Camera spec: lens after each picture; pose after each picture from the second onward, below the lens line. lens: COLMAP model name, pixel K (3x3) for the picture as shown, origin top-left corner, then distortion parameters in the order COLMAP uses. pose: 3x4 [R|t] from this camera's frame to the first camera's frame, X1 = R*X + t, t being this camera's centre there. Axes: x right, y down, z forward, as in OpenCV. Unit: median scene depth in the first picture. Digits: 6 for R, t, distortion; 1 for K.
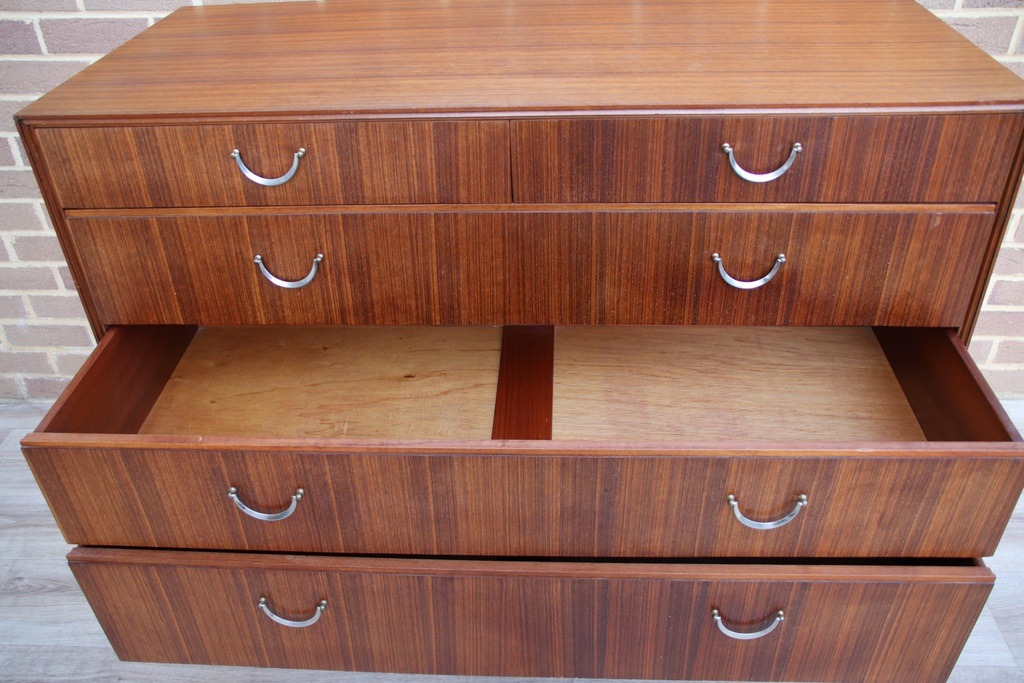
lens RADIAL K [[877.7, 0, 510.6], [0, 877.7, 357.5], [0, 0, 1]] dist [-0.139309, 0.121004]
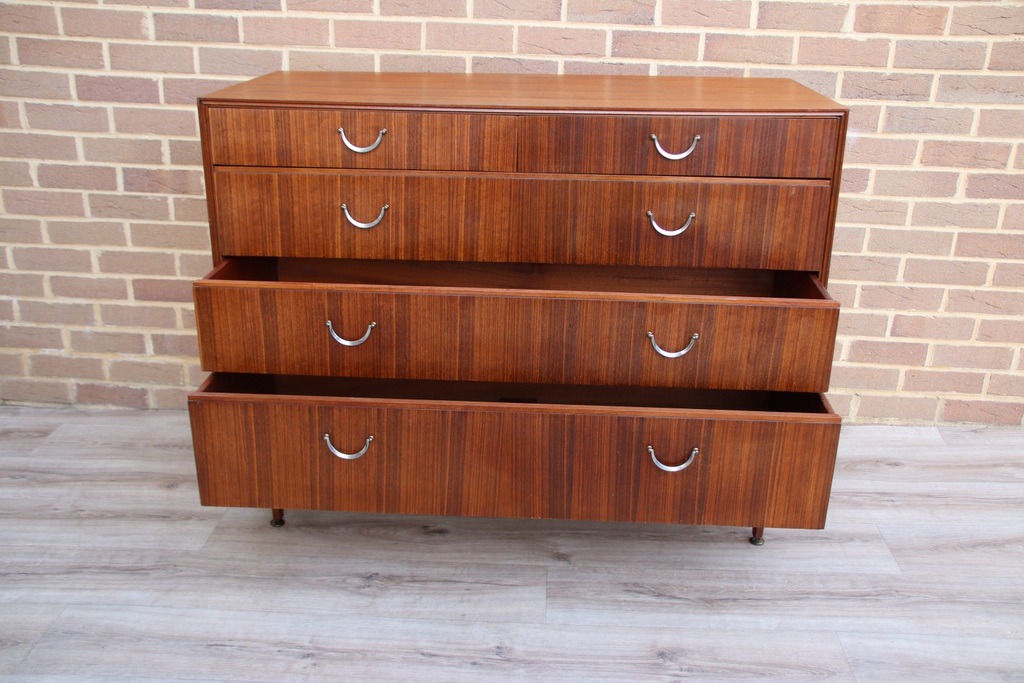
lens RADIAL K [[1000.0, 0, 513.7], [0, 1000.0, 355.0], [0, 0, 1]] dist [-0.032220, 0.000000]
pose [[0.998830, 0.042135, 0.023755, -0.032328], [-0.035073, 0.969094, -0.244187, 0.564766], [-0.033309, 0.243069, 0.969437, -0.633026]]
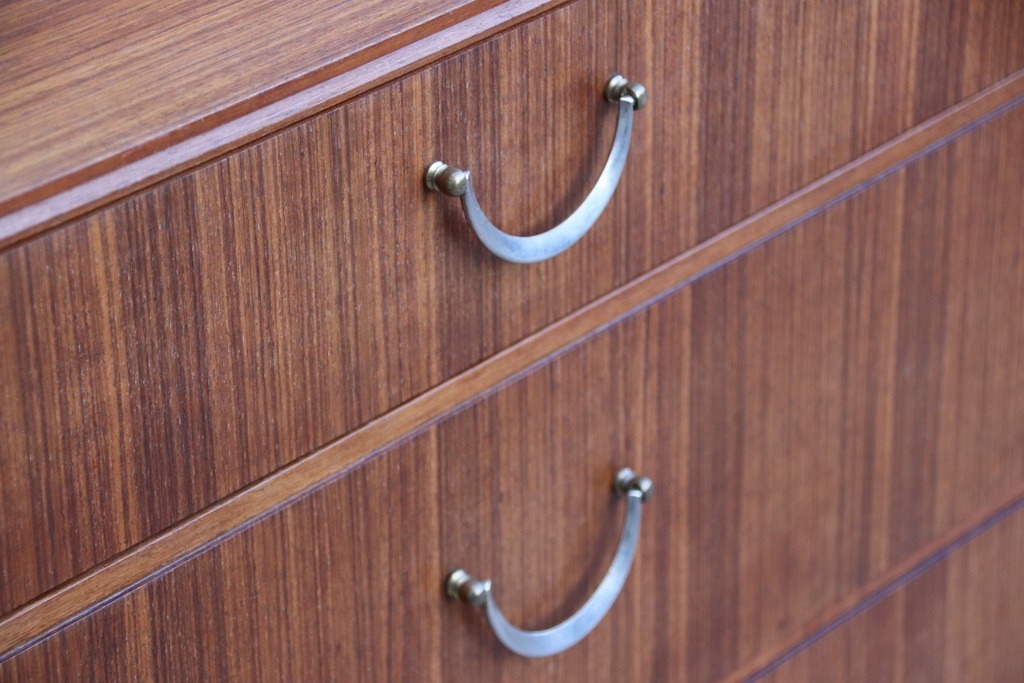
lens RADIAL K [[3558.4, 0, 507.0], [0, 3558.4, 350.8], [0, 0, 1]] dist [0.680769, 0.000000]
pose [[0.637506, -0.353641, 0.684488, -1.005160], [0.461282, 0.886794, 0.028543, -0.205892], [-0.617094, 0.297546, 0.728465, 0.235968]]
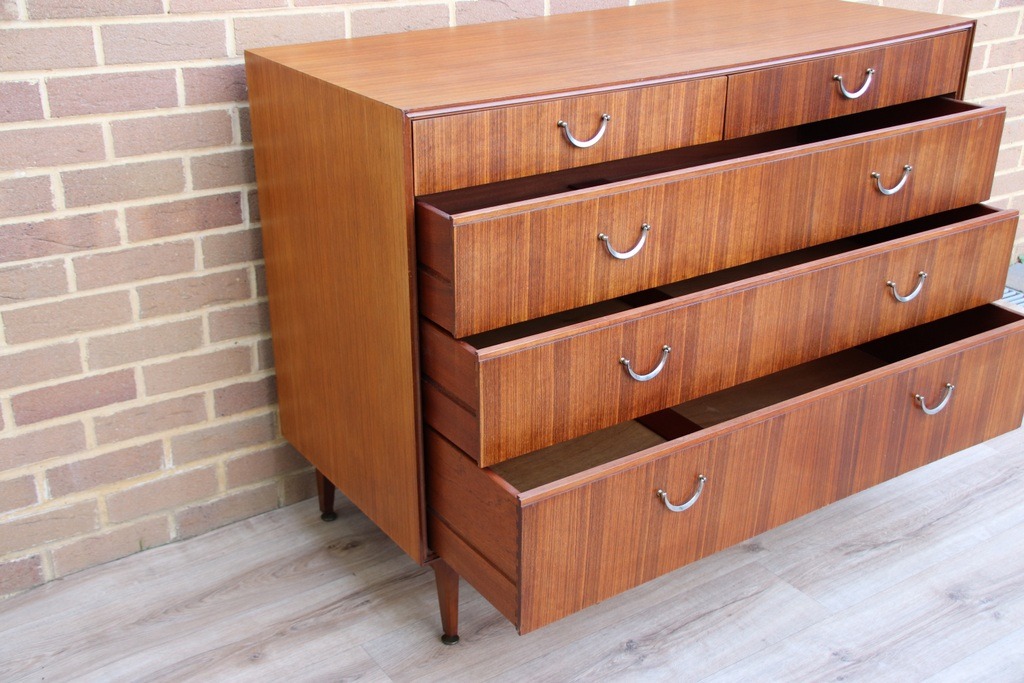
lens RADIAL K [[1207.7, 0, 523.9], [0, 1207.7, 358.4], [0, 0, 1]] dist [0.102119, 0.000000]
pose [[0.789144, -0.219734, 0.573558, -1.386771], [0.334149, 0.937122, -0.100731, 0.226867], [-0.515360, 0.271145, 0.812948, -0.281807]]
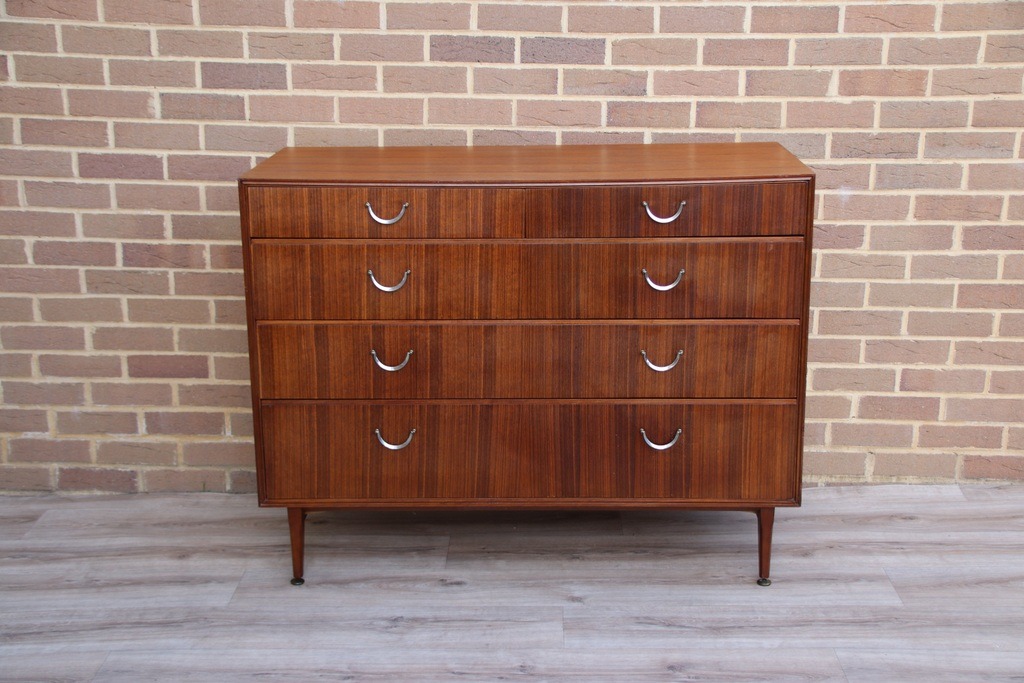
lens RADIAL K [[1455.5, 0, 514.1], [0, 1455.5, 350.2], [0, 0, 1]] dist [0.113921, 0.000000]
pose [[0.999079, 0.016517, 0.039598, -0.130383], [-0.001742, 0.937787, -0.347207, 1.032866], [-0.042869, 0.346818, 0.936952, -1.630334]]
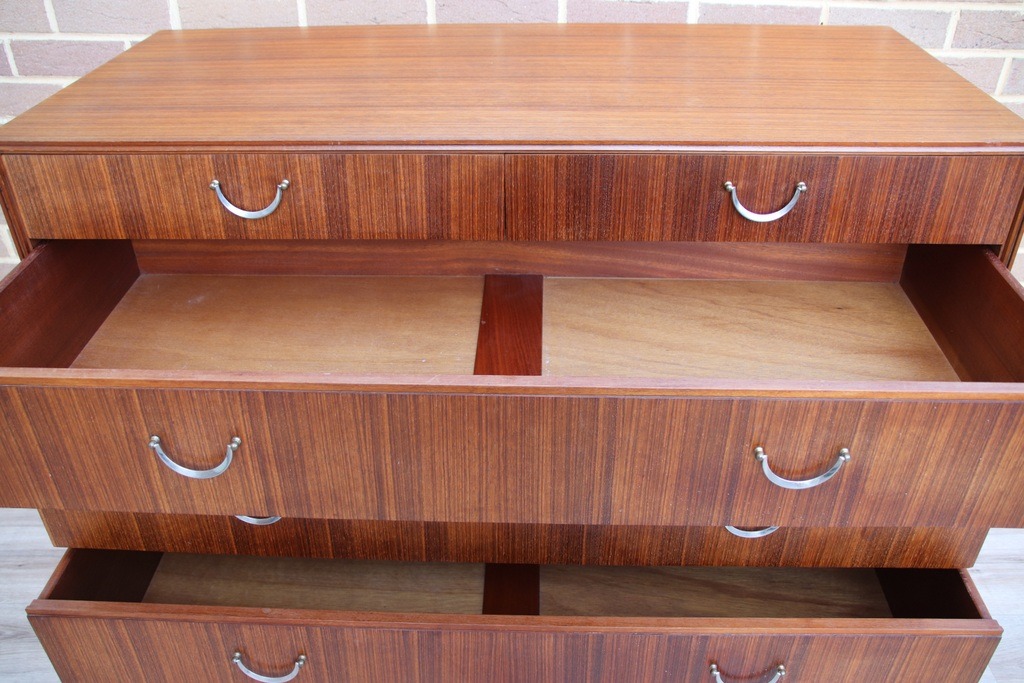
lens RADIAL K [[877.7, 0, 510.7], [0, 877.7, 358.6], [0, 0, 1]] dist [-0.139309, 0.121004]
pose [[0.999355, 0.007592, 0.035088, -0.024761], [-0.006538, 0.999527, -0.030057, -0.017653], [-0.035300, 0.029808, 0.998932, 0.043549]]
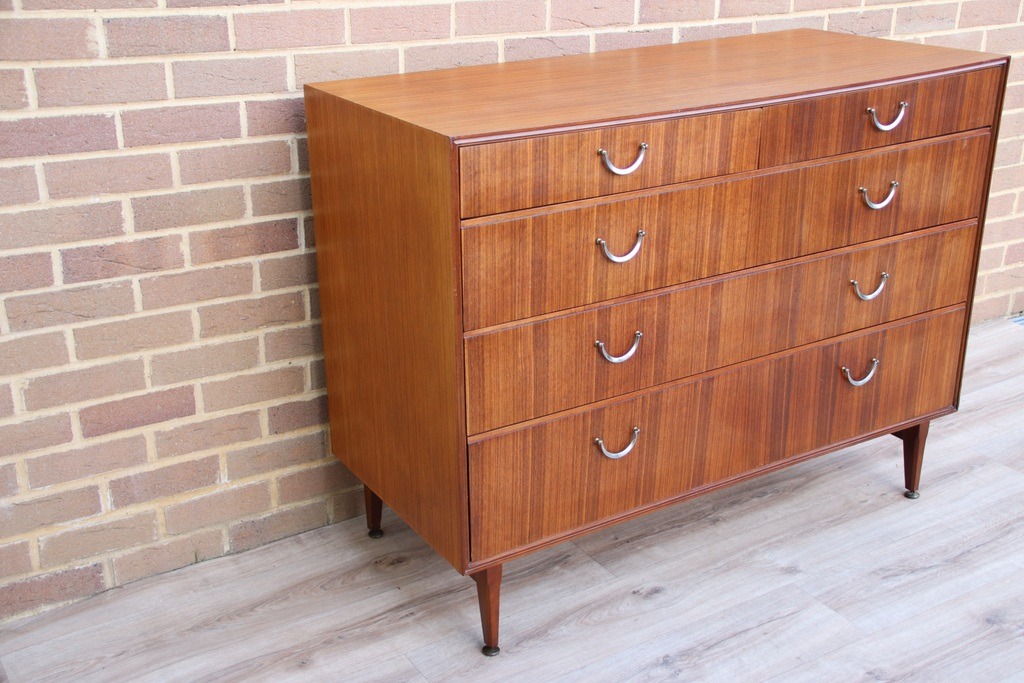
lens RADIAL K [[1256.5, 0, 536.0], [0, 1256.5, 354.6], [0, 0, 1]] dist [0.073974, 0.000000]
pose [[0.813561, -0.189682, 0.549672, -1.452751], [0.319497, 0.935638, -0.150010, 0.292451], [-0.485840, 0.297661, 0.821802, -0.407952]]
